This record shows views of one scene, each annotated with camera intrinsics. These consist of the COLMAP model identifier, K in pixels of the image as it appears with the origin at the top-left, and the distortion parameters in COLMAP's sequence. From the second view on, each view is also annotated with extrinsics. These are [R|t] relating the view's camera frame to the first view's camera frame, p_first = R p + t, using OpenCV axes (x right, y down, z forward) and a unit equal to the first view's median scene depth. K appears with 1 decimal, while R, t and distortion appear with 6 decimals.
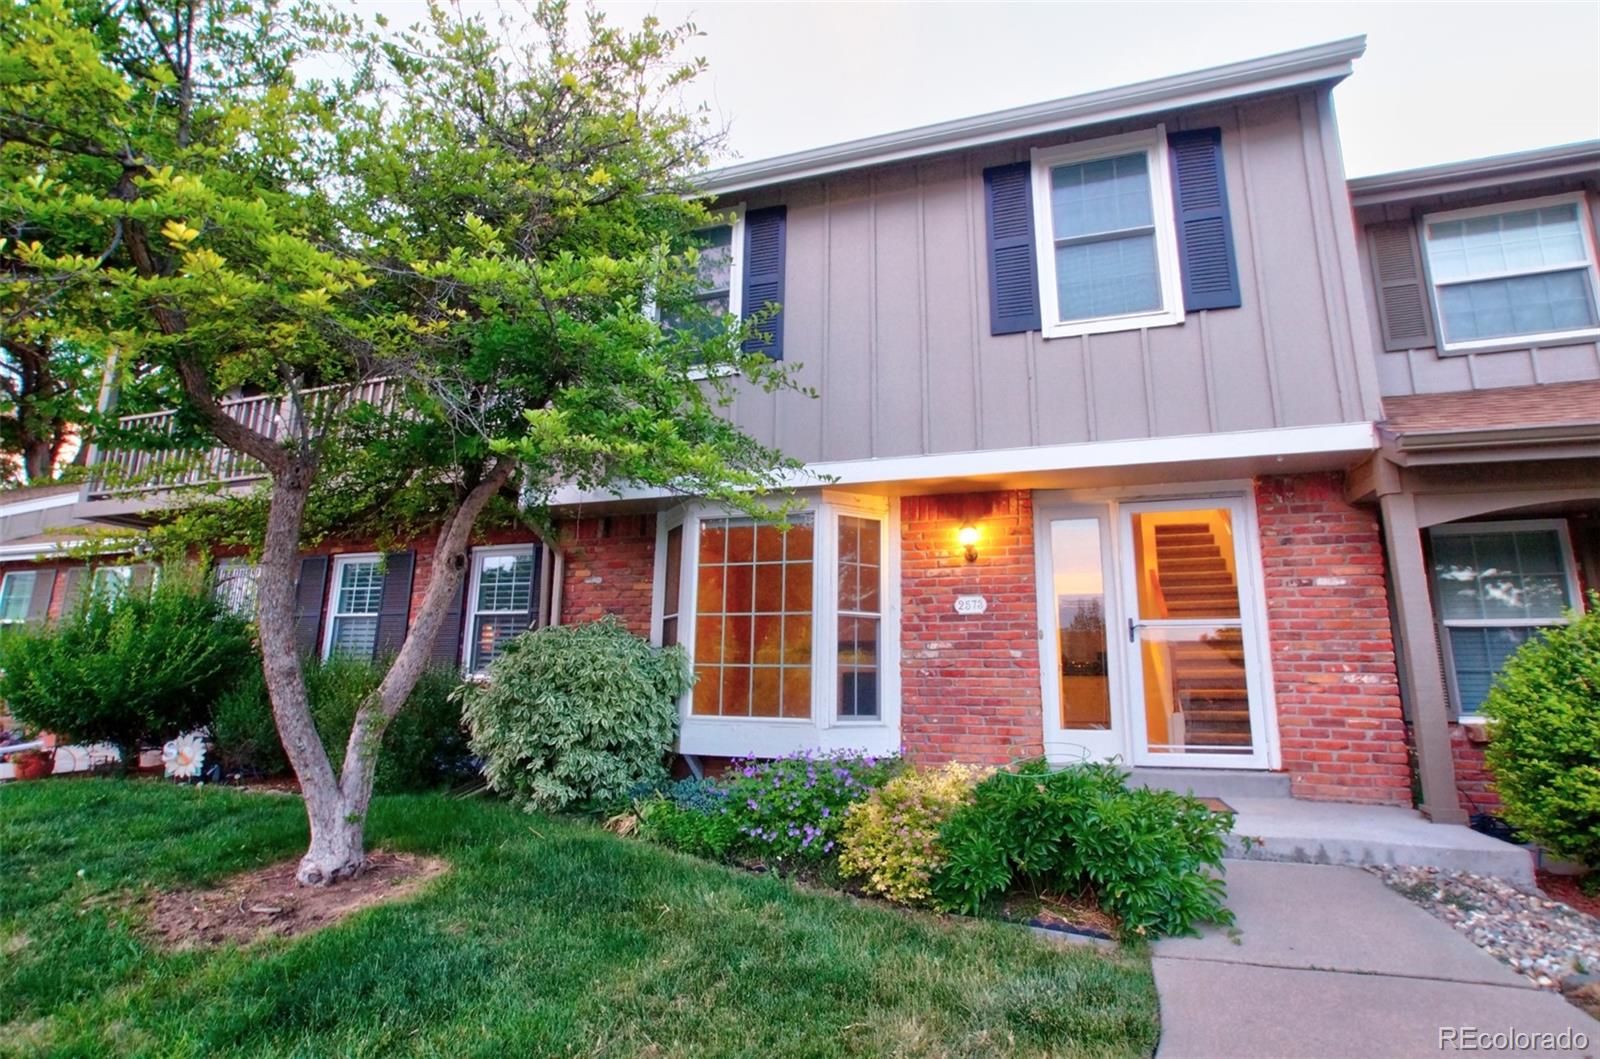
lens RADIAL K [[753.1, 0, 796.7], [0, 753.1, 534.3], [0, 0, 1]] dist [-0.068739, 0.030928]
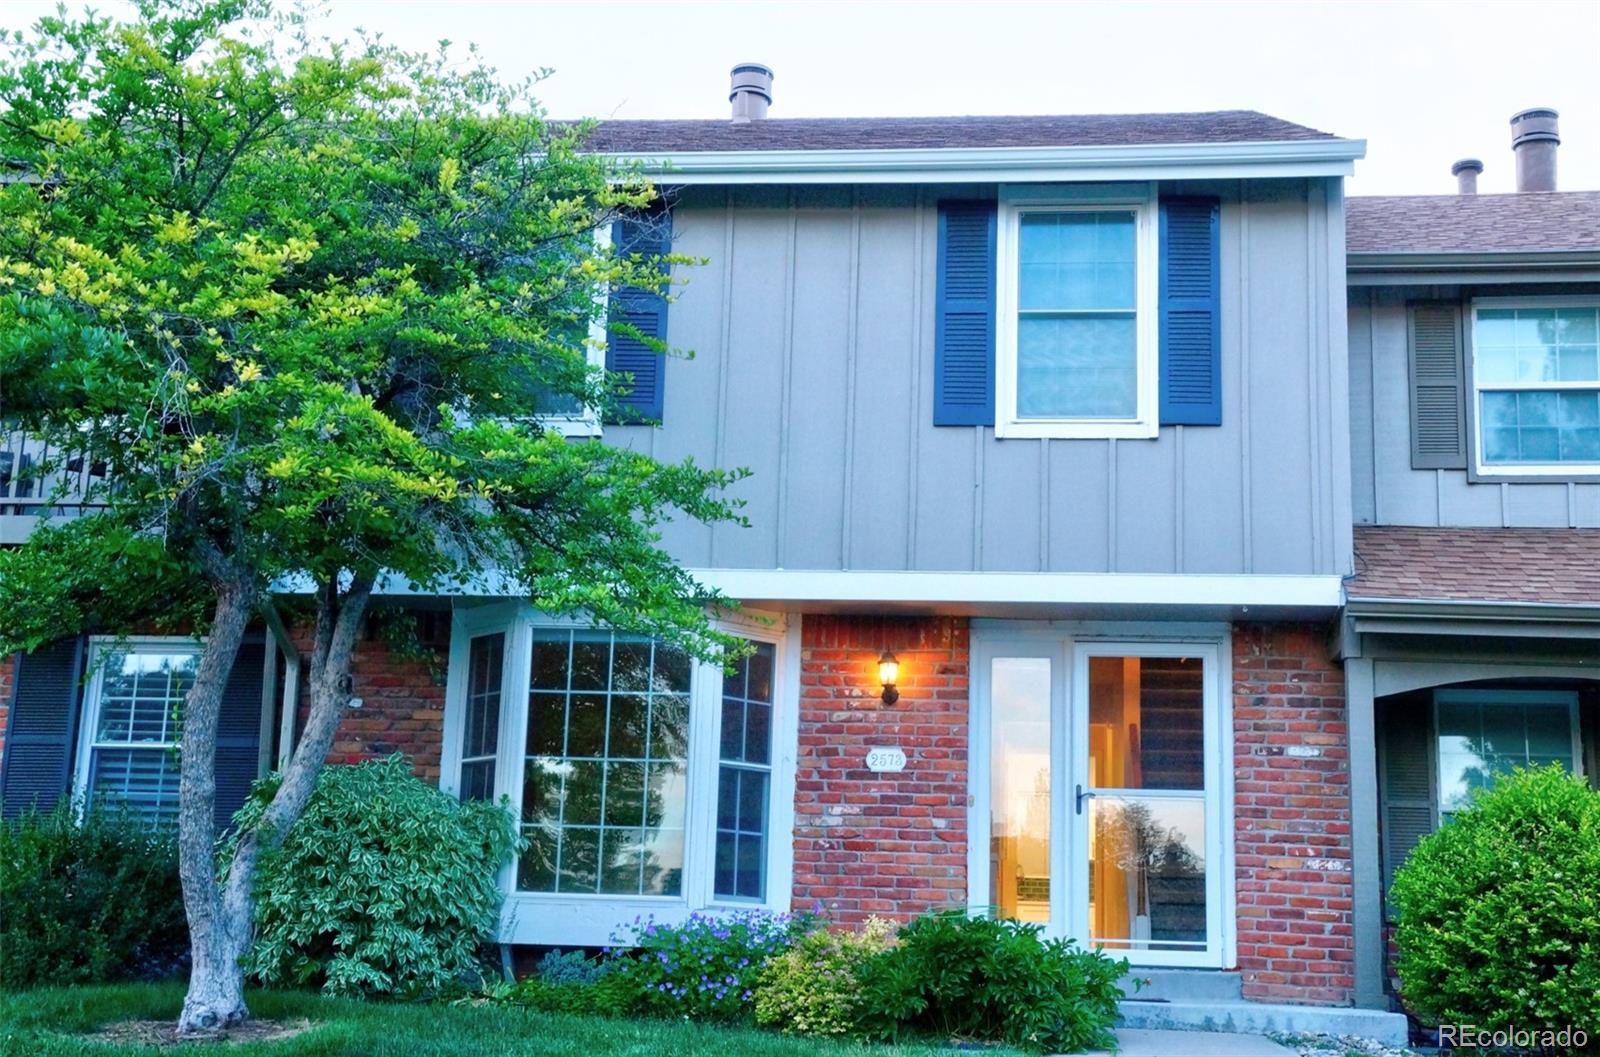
lens RADIAL K [[1988.4, 0, 796.4], [0, 1988.4, 585.7], [0, 0, 1]] dist [0.015229, 0.002275]
pose [[0.976490, 0.059813, 0.207097, -0.331964], [-0.060257, 0.998174, -0.004169, -0.080651], [-0.206968, -0.008408, 0.978312, -1.116871]]
